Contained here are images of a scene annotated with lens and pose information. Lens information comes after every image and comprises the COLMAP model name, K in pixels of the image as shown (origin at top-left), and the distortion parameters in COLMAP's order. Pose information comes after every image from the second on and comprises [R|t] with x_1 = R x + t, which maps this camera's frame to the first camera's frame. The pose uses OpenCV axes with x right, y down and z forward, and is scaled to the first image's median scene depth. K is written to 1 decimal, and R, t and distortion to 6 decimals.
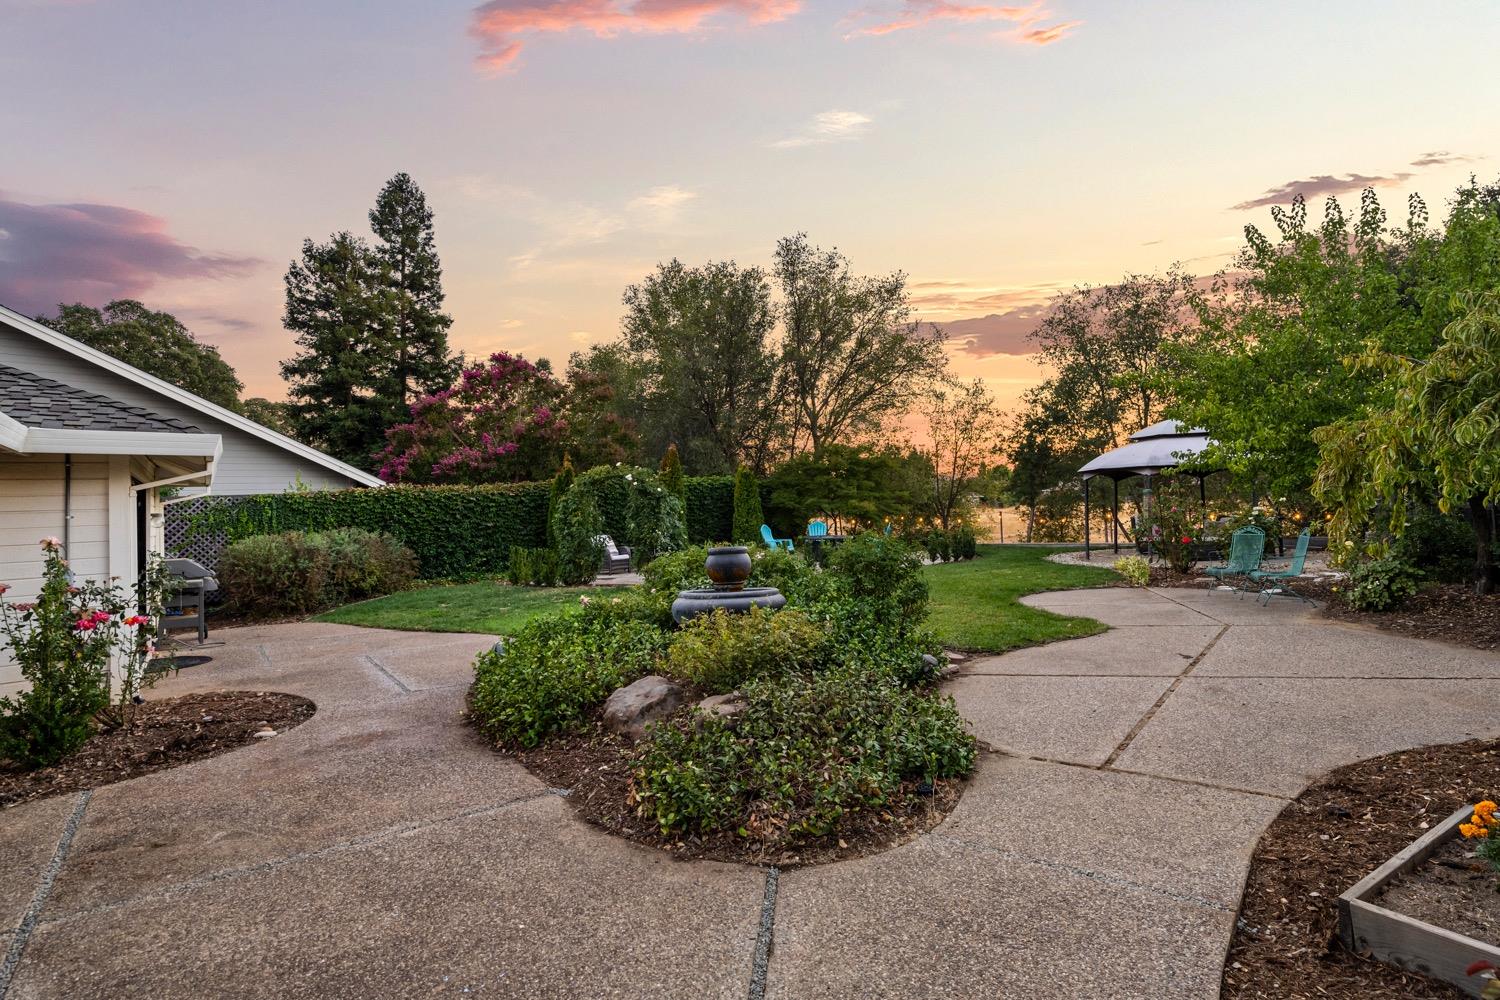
lens RADIAL K [[751.7, 0, 750.0], [0, 751.7, 500.0], [0, 0, 1]] dist [0.000369, 0.000014]
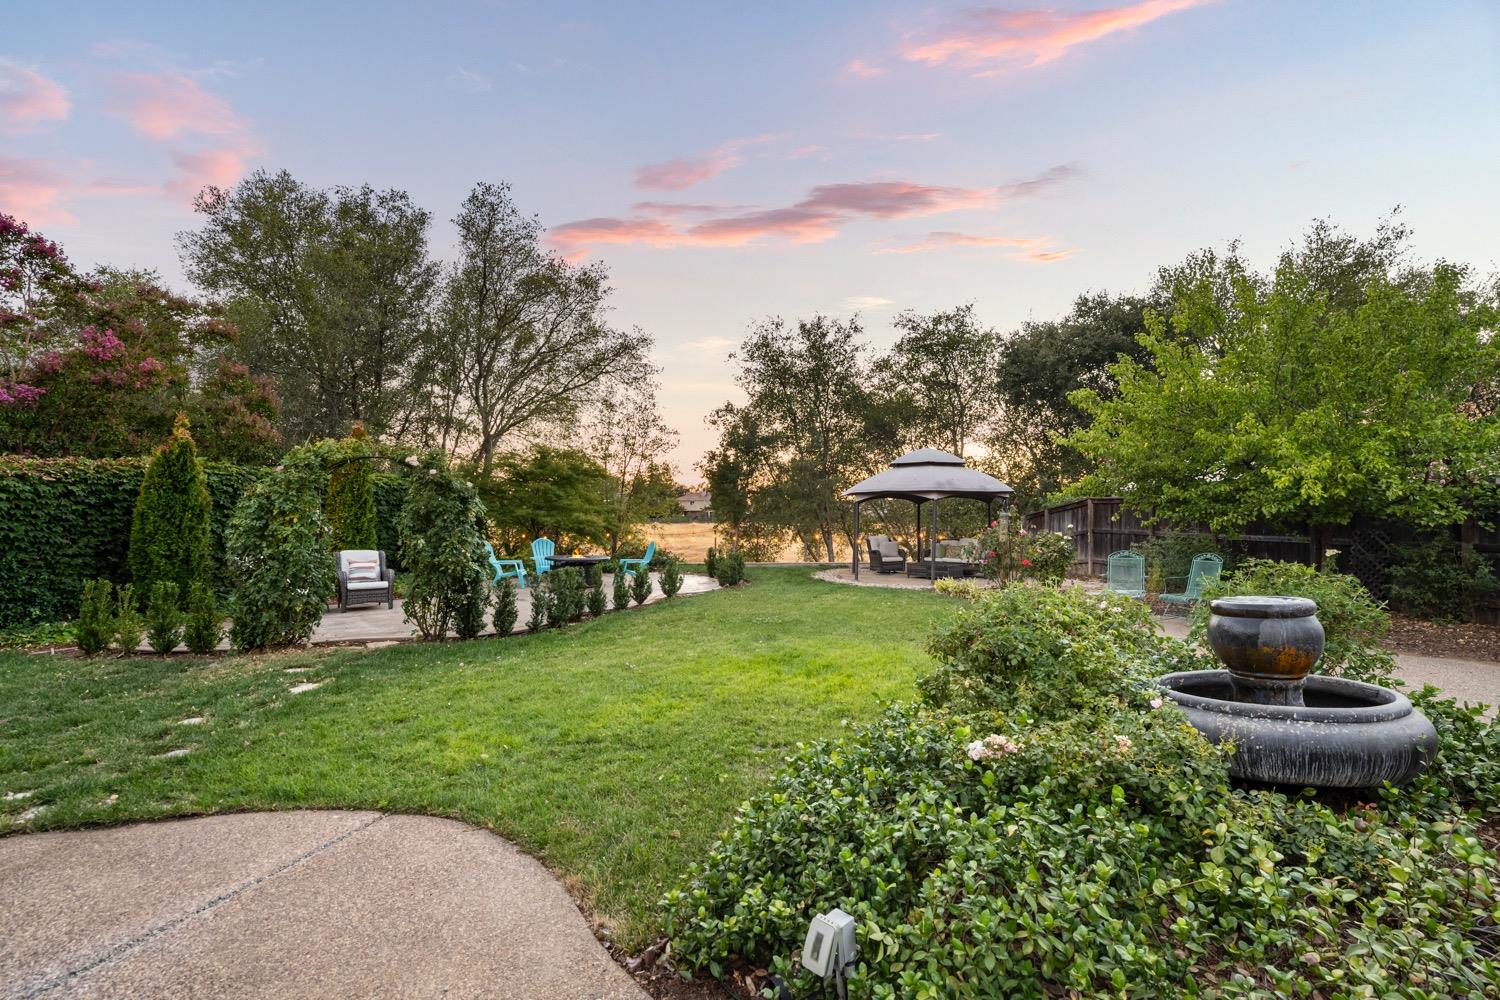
lens RADIAL K [[702.8, 0, 750.0], [0, 702.8, 500.0], [0, 0, 1]] dist [-0.001940, -0.000393]
pose [[0.793597, 0.046529, 0.606662, -0.170028], [-0.030038, 0.998852, -0.037315, 0.008276], [-0.607702, 0.011390, 0.794083, 0.237823]]
